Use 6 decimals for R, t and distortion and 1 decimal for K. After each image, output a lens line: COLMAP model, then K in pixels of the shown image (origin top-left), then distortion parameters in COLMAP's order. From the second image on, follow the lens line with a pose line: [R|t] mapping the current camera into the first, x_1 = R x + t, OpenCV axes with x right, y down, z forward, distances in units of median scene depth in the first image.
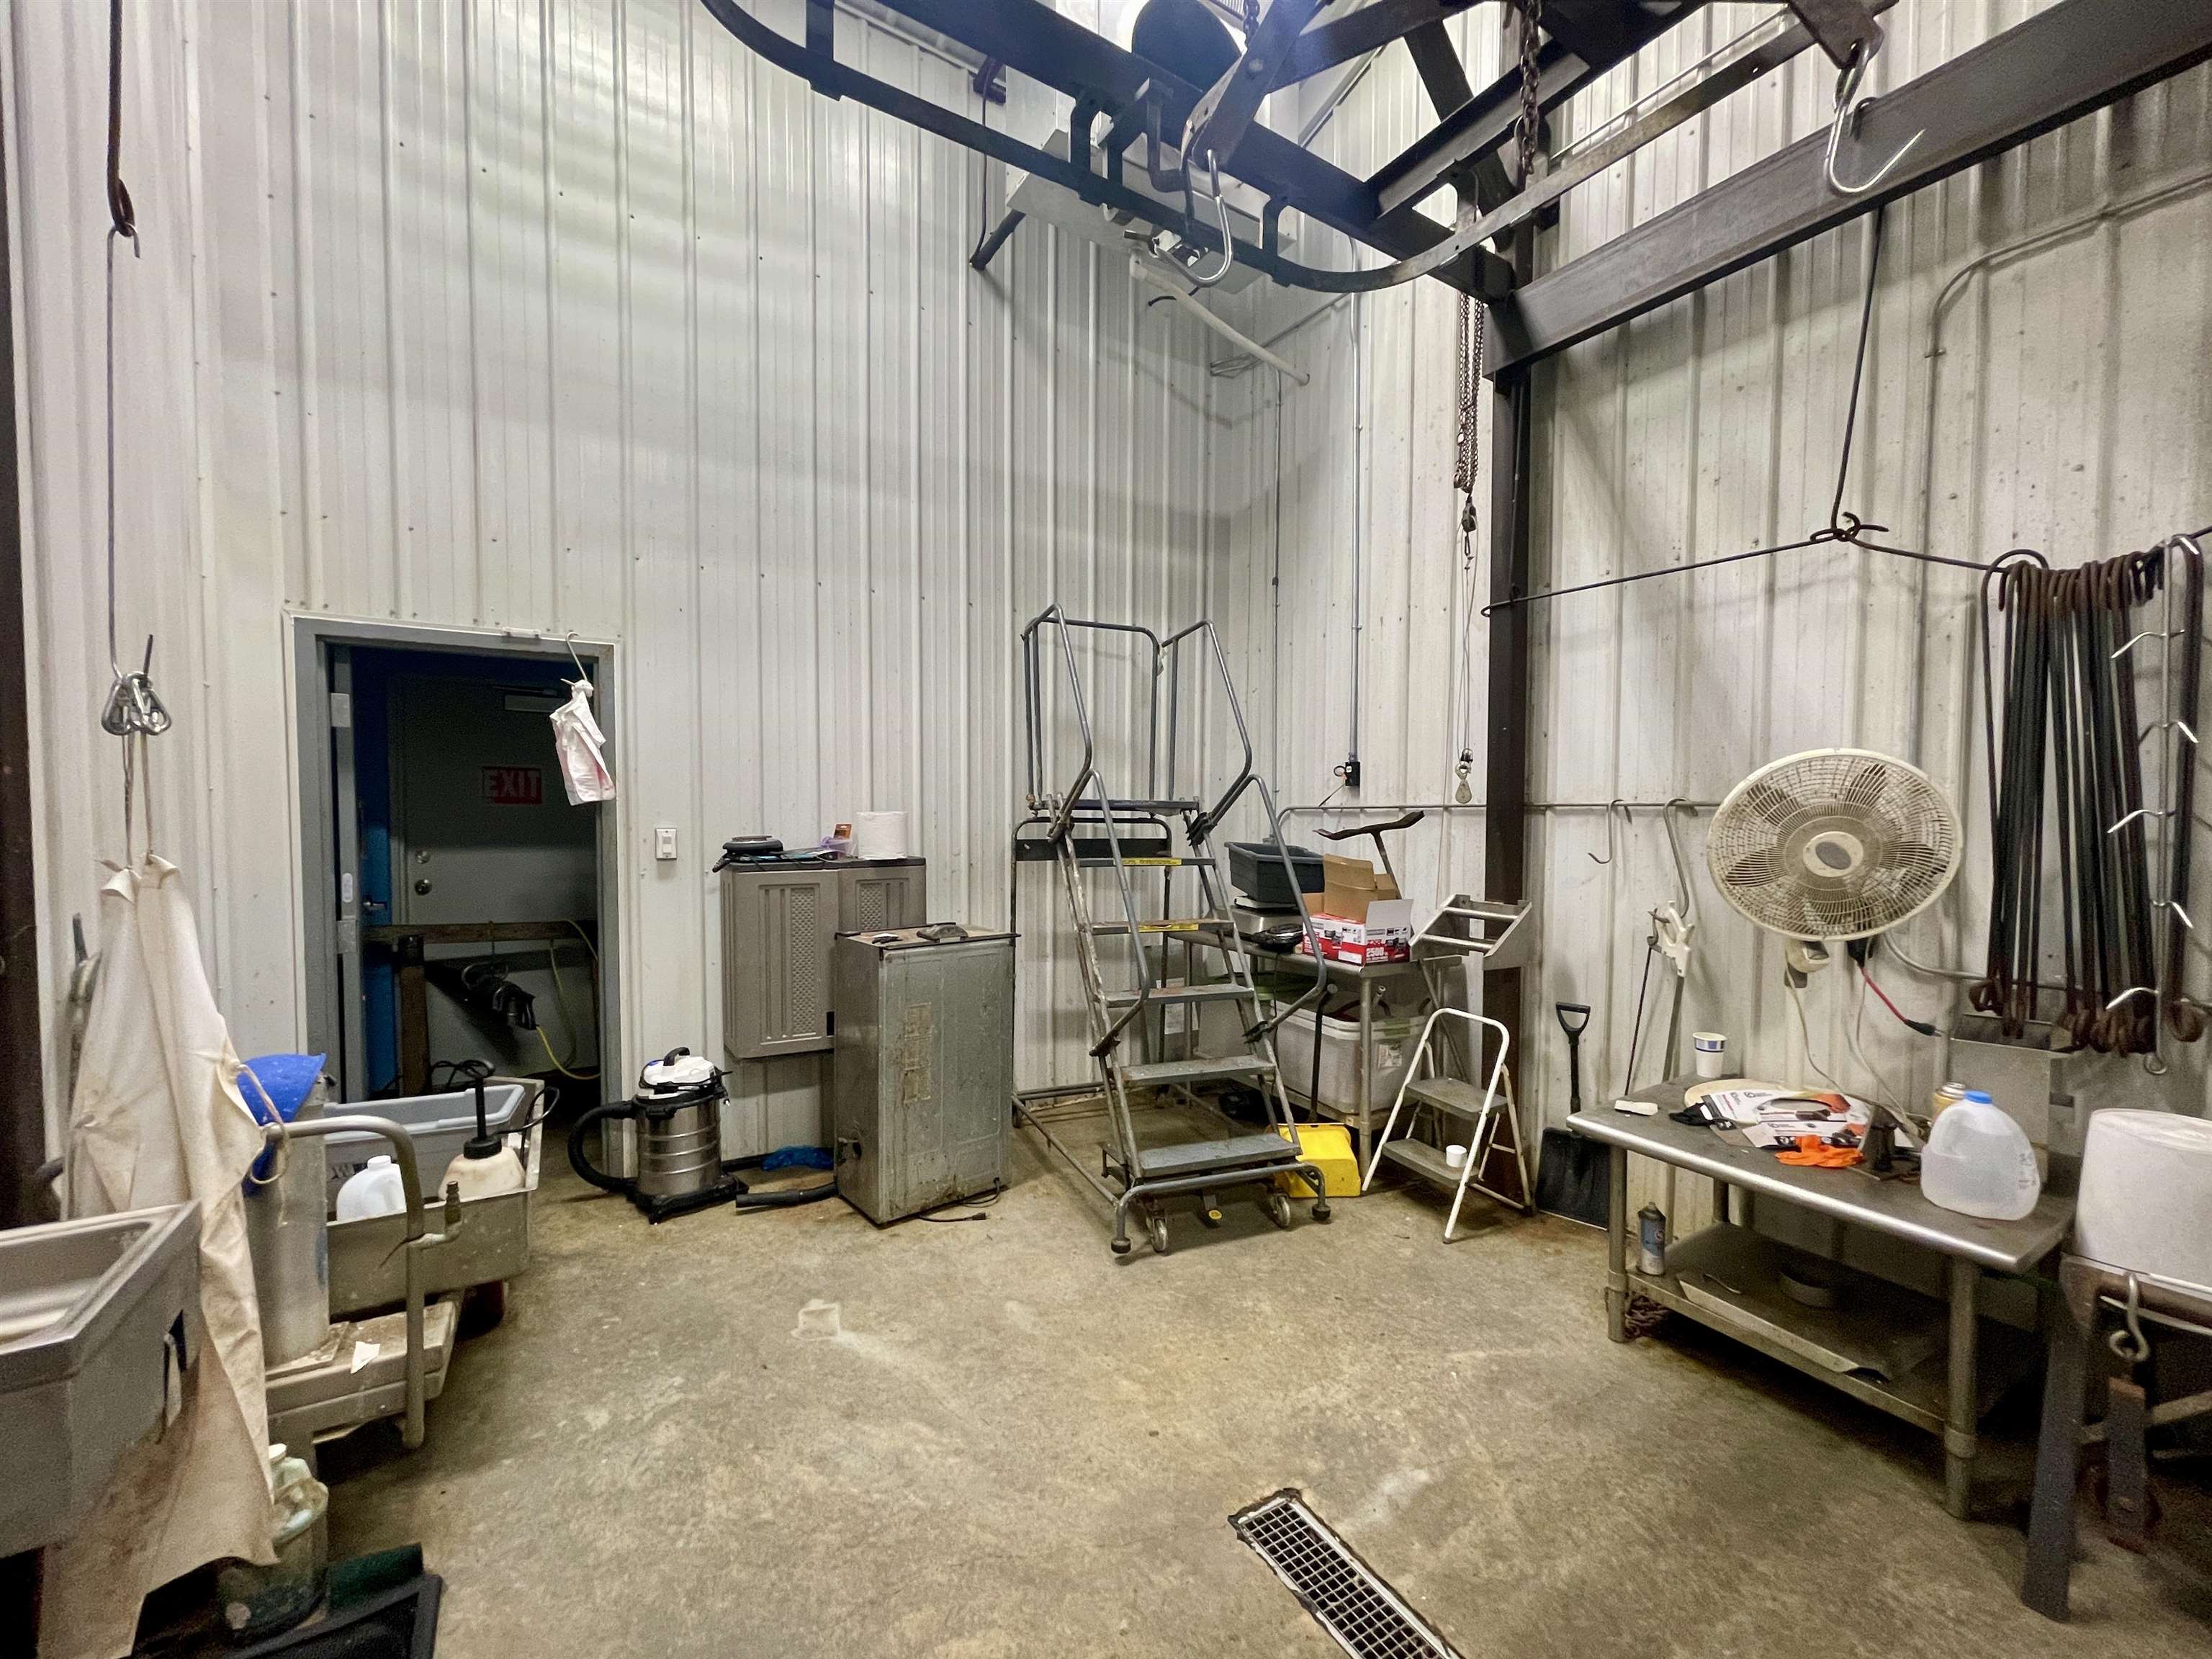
lens RADIAL K [[885.6, 0, 1095.2], [0, 885.6, 835.3], [0, 0, 1]] dist [-0.008003, 0.000656]
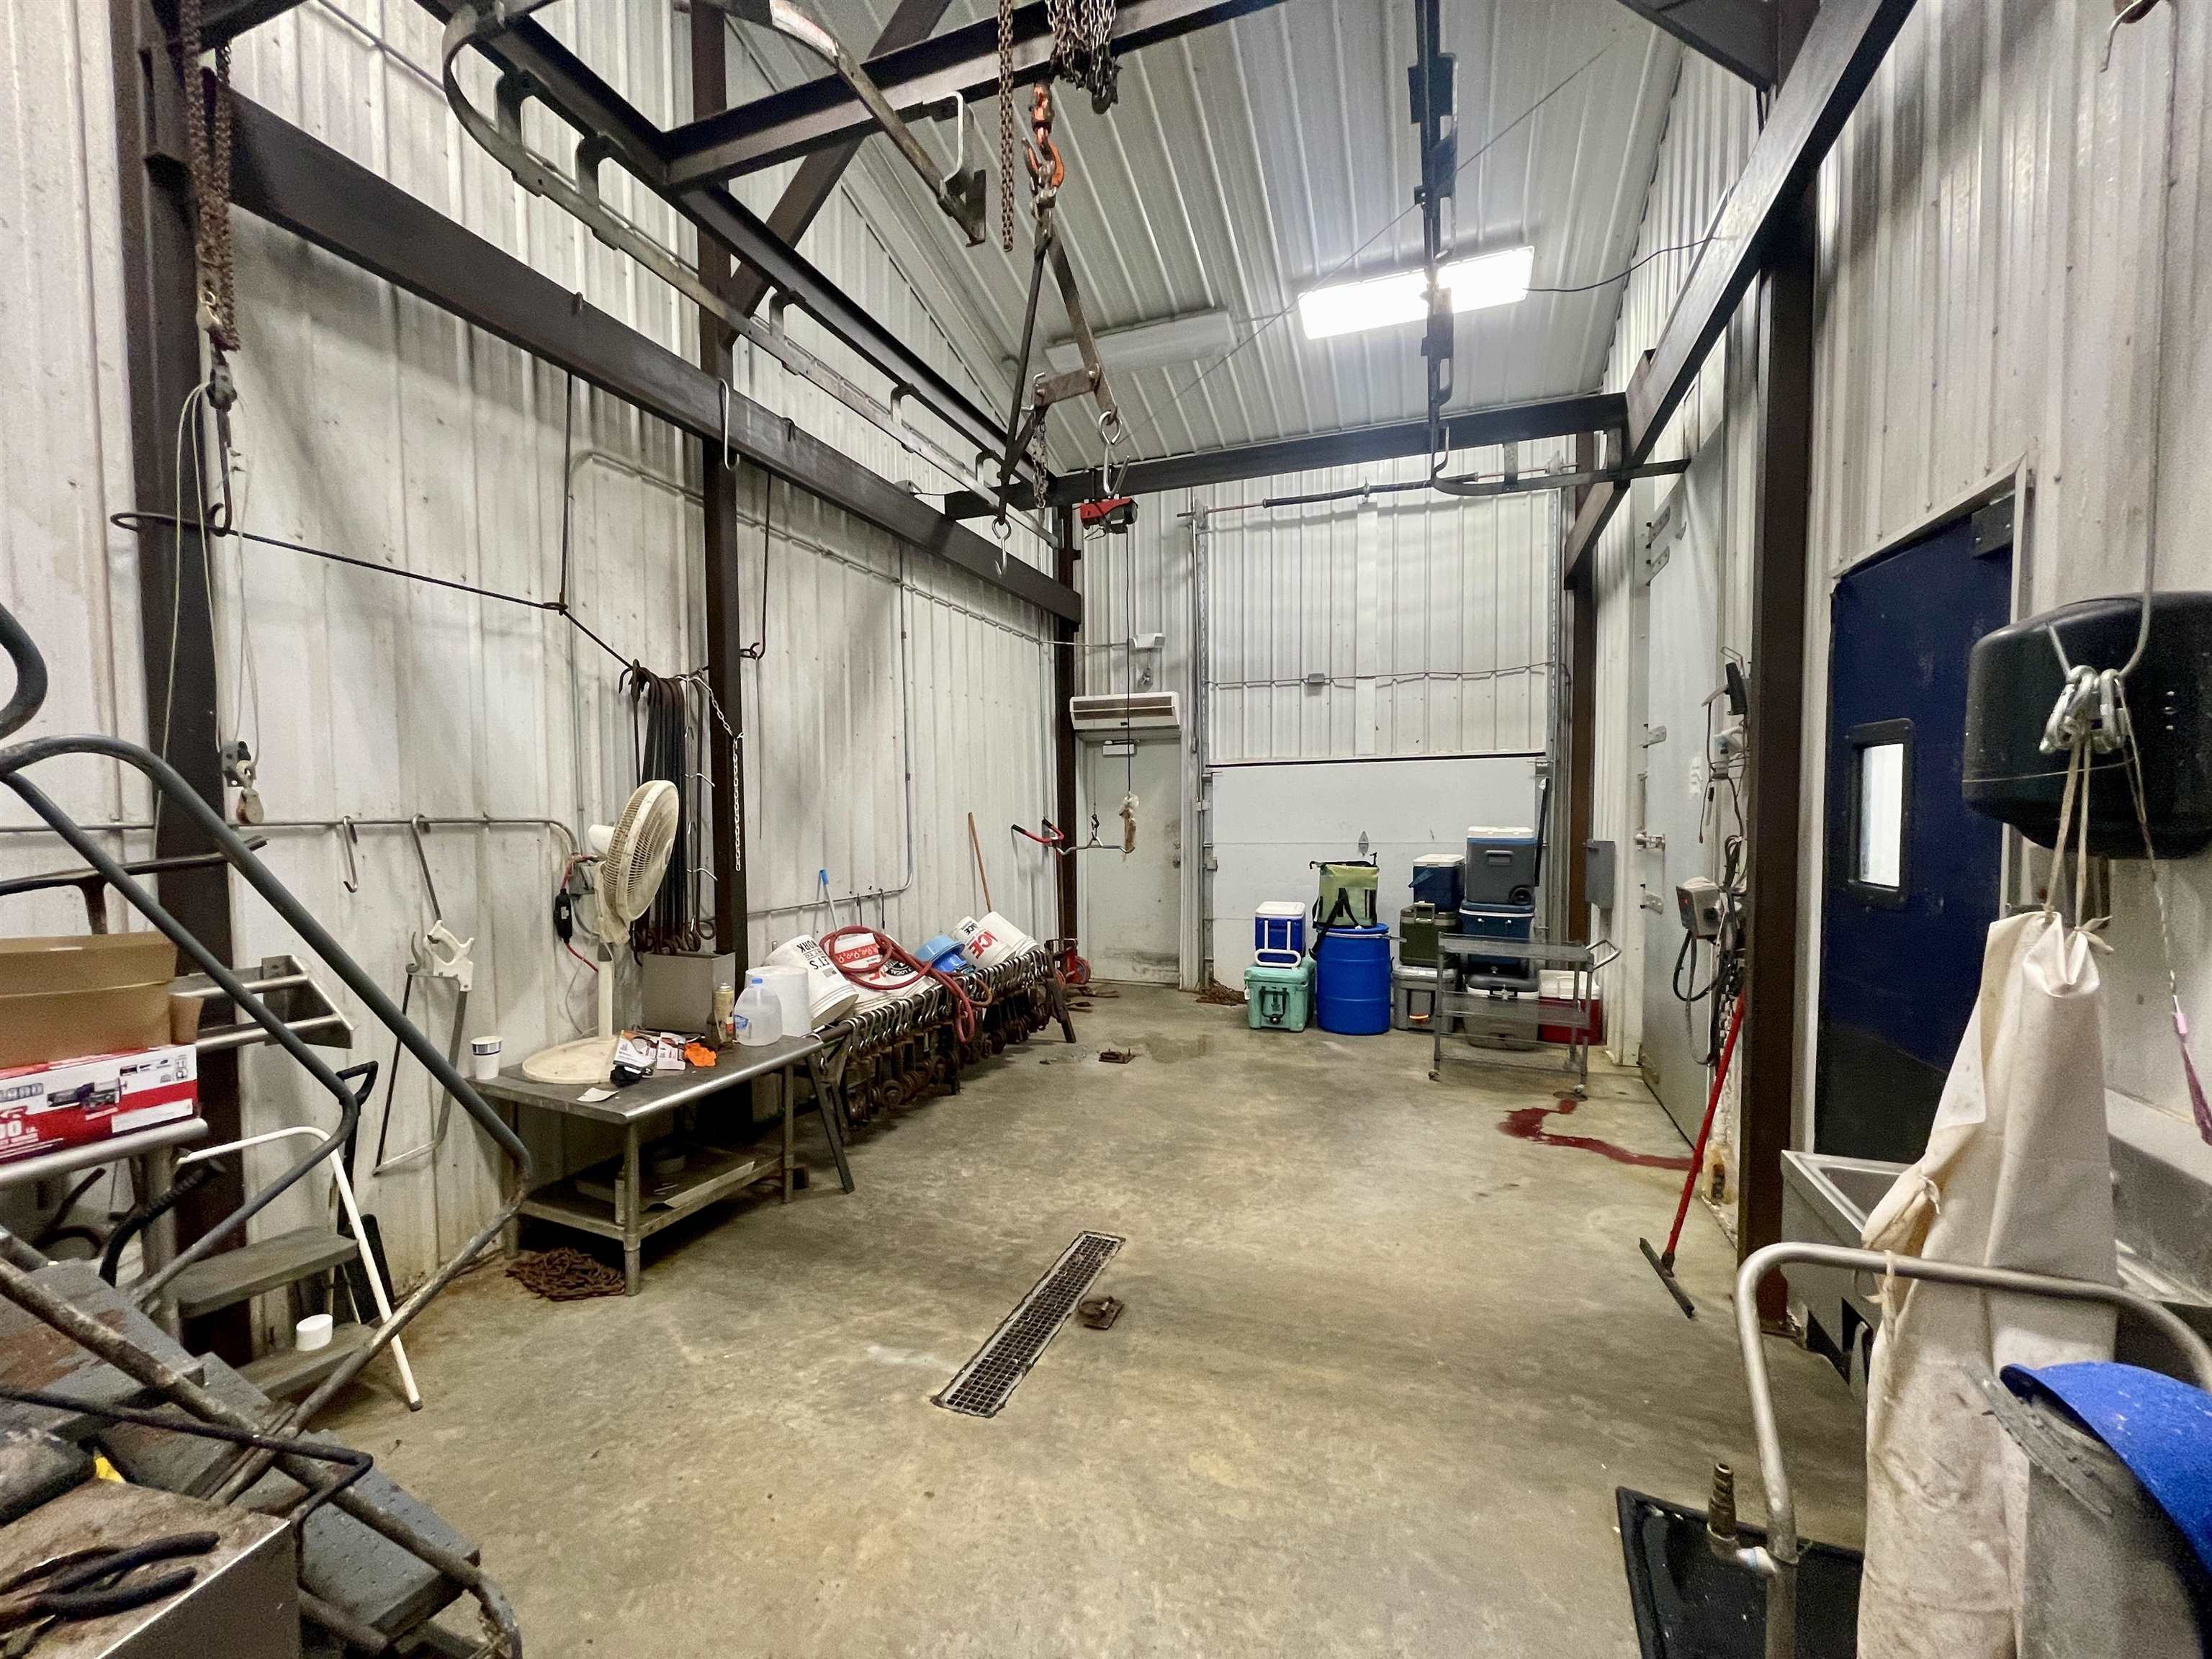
lens RADIAL K [[885.6, 0, 1097.1], [0, 885.6, 846.0], [0, 0, 1]] dist [-0.008003, 0.000656]
pose [[-0.615415, -0.035539, 0.787402, -0.761183], [0.025291, 0.997578, 0.064792, -0.071335], [-0.787798, 0.059788, -0.613025, 1.393131]]
